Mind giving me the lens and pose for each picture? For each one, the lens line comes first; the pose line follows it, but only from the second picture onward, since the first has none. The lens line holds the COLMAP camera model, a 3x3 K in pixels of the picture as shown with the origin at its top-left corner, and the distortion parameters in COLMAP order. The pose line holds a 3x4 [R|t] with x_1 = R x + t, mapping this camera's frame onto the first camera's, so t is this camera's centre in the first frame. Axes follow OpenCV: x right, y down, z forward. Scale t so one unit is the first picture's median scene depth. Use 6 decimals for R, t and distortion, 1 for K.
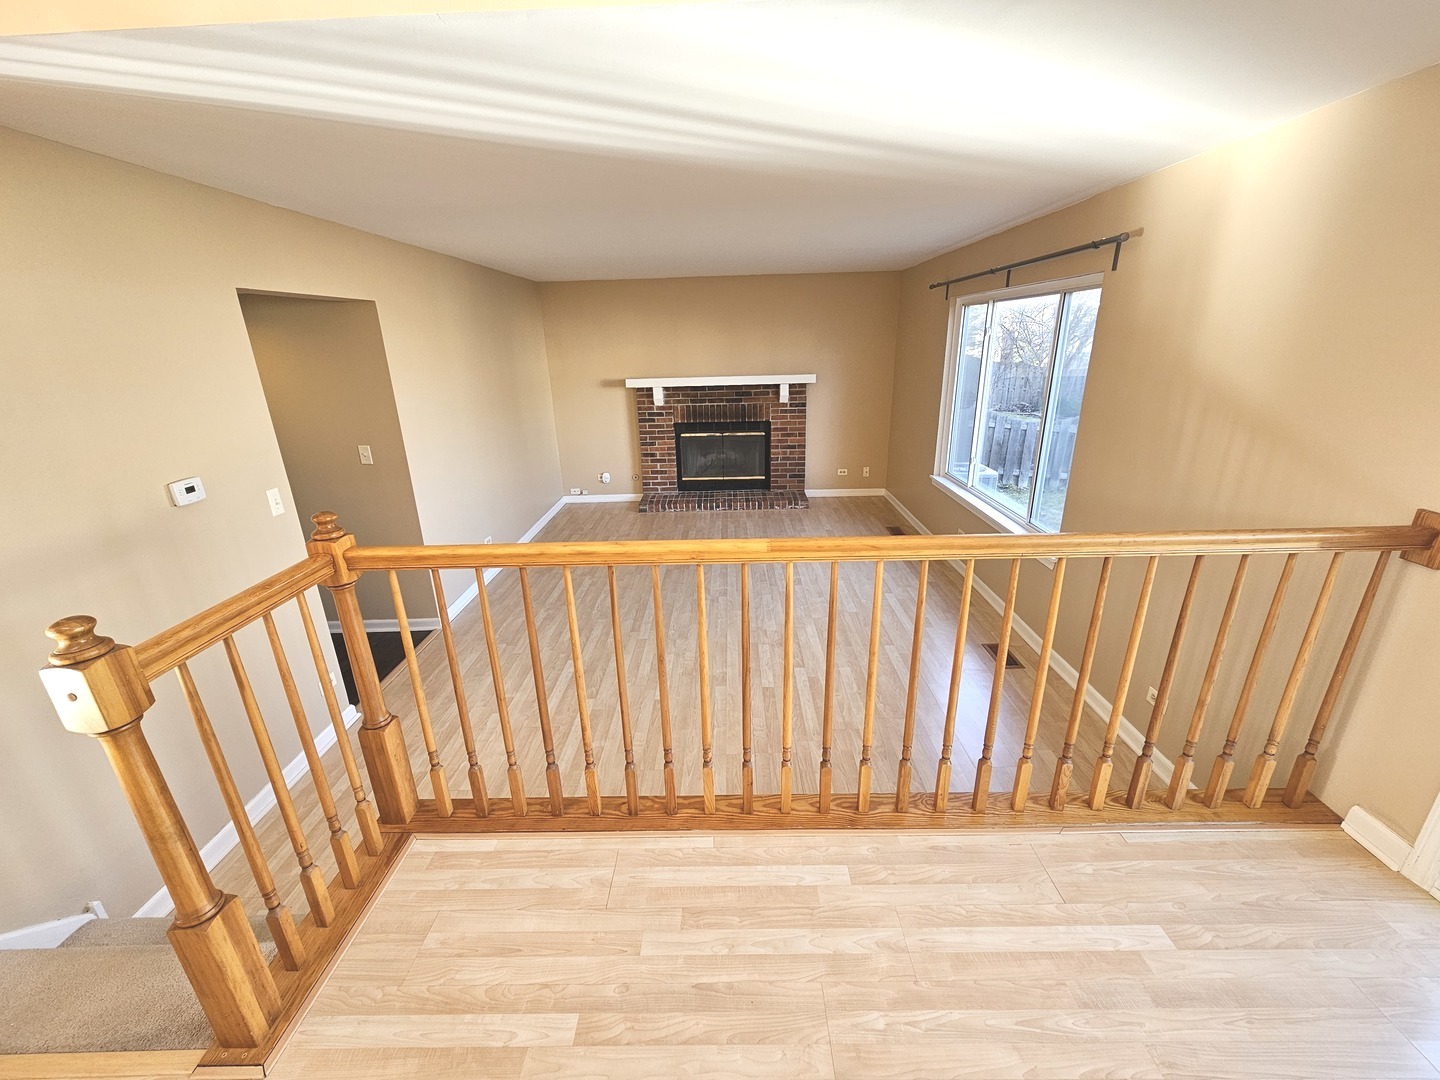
lens RADIAL K [[591.7, 0, 729.2], [0, 591.7, 543.8], [0, 0, 1]] dist [-0.000432, 0.002570]
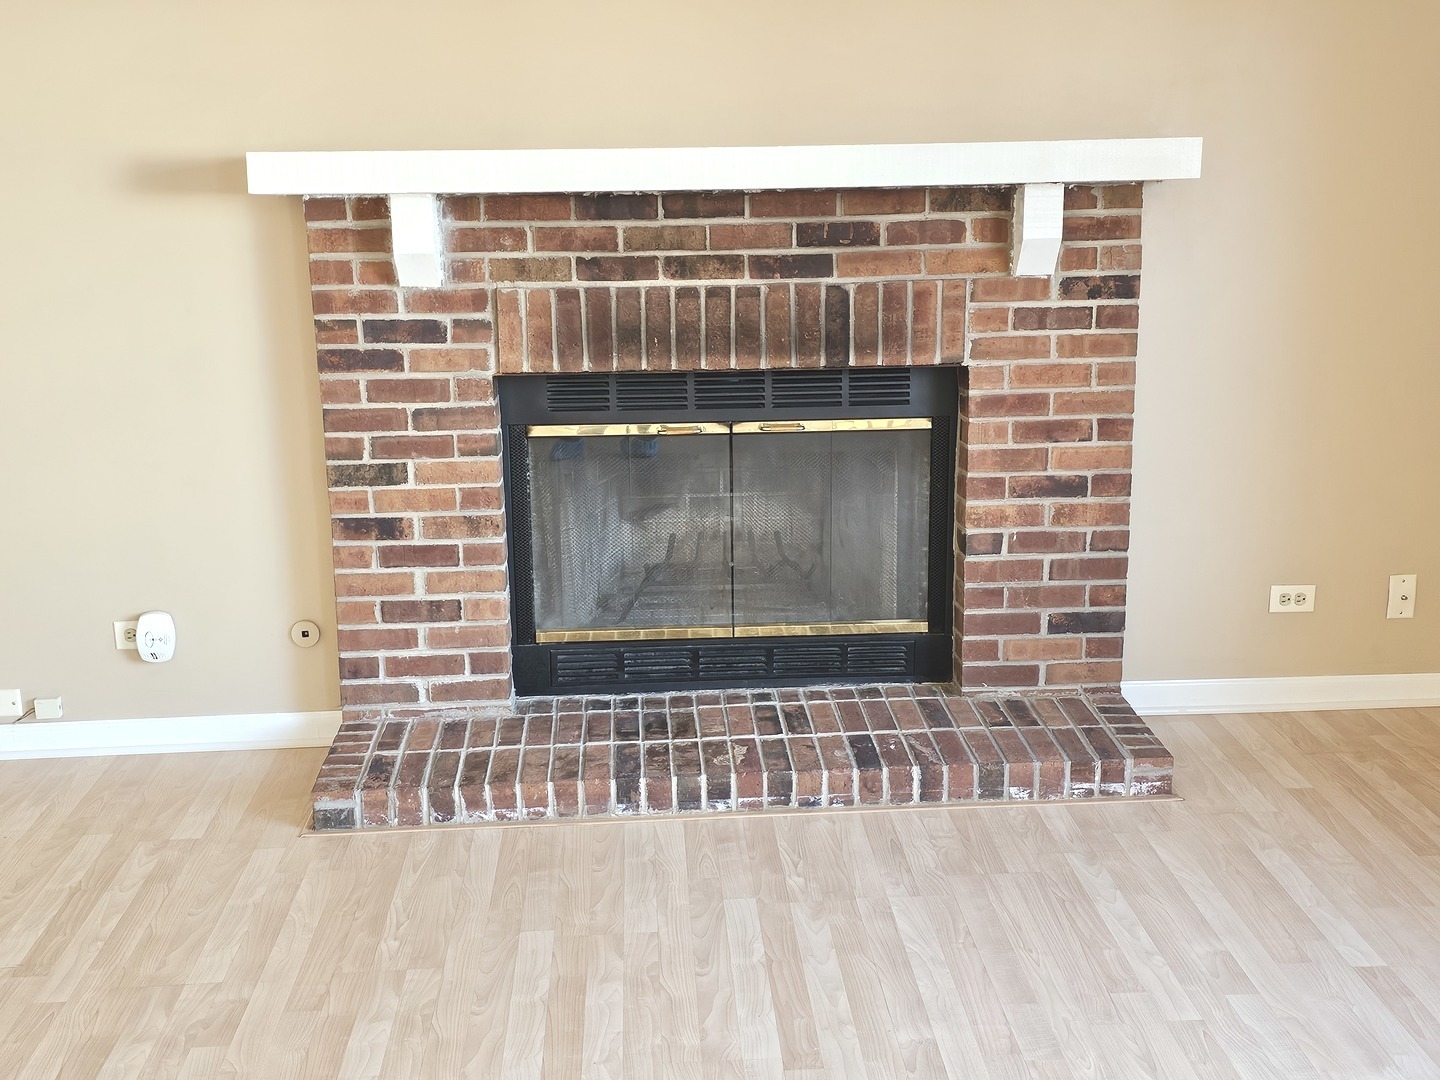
lens RADIAL K [[1423.4, 0, 722.0], [0, 1423.4, 535.1], [0, 0, 1]] dist [0.069624, 0.000000]
pose [[0.997677, -0.006807, 0.067775, -0.049705], [0.012452, 0.996454, -0.083217, -0.107230], [-0.066968, 0.083867, 0.994224, 0.512569]]
